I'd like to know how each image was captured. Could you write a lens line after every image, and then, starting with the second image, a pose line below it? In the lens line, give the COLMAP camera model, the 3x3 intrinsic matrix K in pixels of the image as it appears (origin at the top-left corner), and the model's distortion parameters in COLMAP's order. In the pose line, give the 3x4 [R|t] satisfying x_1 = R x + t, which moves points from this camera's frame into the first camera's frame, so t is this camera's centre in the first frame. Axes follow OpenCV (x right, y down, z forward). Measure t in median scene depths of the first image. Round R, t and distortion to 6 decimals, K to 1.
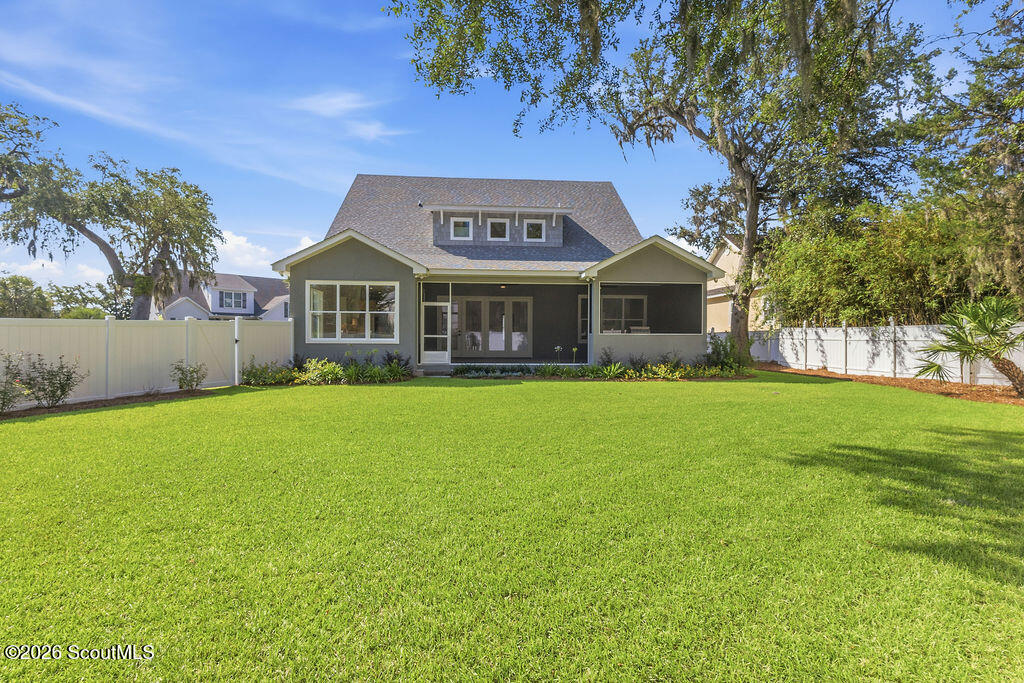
lens RADIAL K [[466.2, 0, 511.3], [0, 466.2, 340.4], [0, 0, 1]] dist [0.025988, 0.000048]
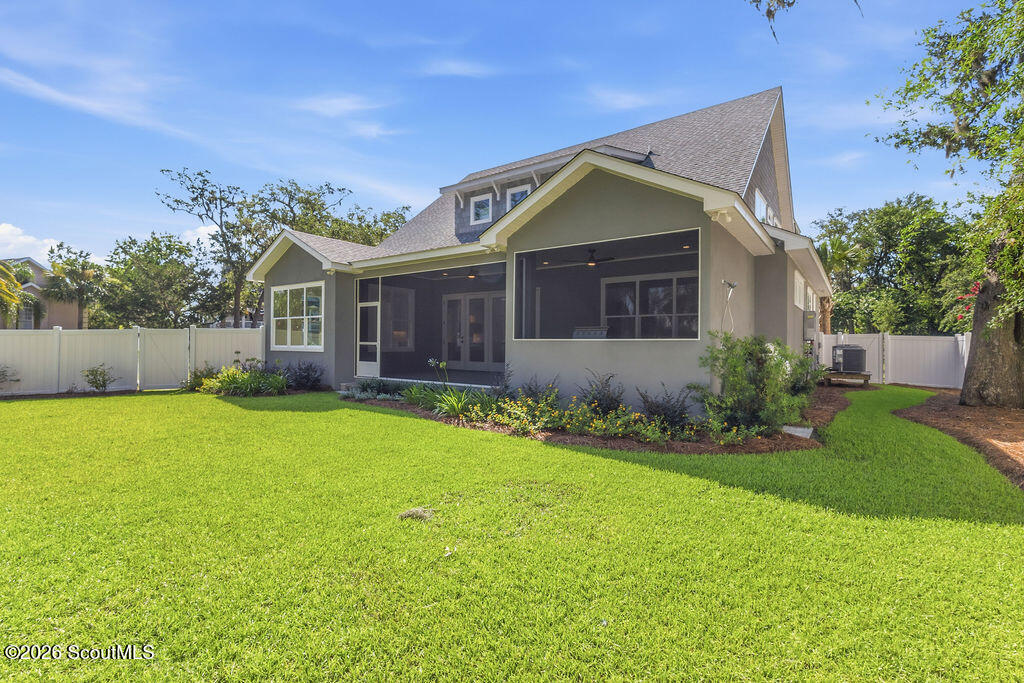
lens RADIAL K [[466.2, 0, 512.1], [0, 466.2, 340.7], [0, 0, 1]] dist [0.025988, 0.000048]
pose [[0.764943, -0.001620, -0.644096, 0.564895], [-0.007974, 0.999896, -0.011985, -0.005986], [0.644049, 0.014303, 0.764851, 0.533403]]
